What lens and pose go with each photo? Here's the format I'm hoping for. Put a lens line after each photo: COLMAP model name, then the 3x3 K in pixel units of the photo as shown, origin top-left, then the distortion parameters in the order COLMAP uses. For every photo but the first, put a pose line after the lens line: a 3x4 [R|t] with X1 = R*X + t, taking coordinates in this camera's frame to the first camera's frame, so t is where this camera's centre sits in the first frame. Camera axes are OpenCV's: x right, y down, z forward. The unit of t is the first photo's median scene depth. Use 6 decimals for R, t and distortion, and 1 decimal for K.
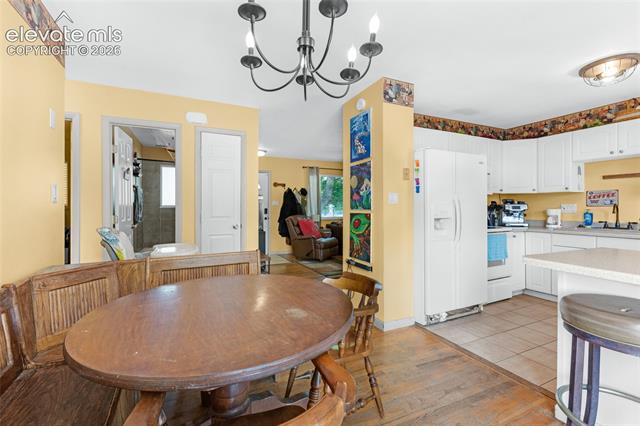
lens RADIAL K [[276.5, 0, 322.4], [0, 276.5, 208.9], [0, 0, 1]] dist [0.005067, -0.002073]
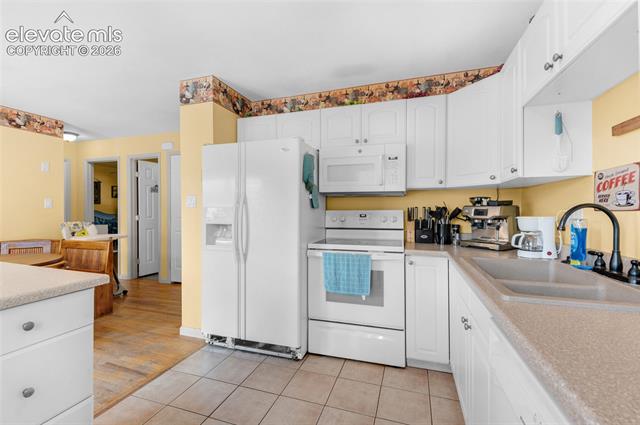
lens RADIAL K [[276.5, 0, 317.8], [0, 276.5, 212.5], [0, 0, 1]] dist [0.005067, -0.002073]
pose [[0.727333, 0.008960, -0.686226, 1.102108], [-0.004889, 0.999957, 0.007874, -0.010042], [0.686267, -0.002372, 0.727346, 0.529241]]
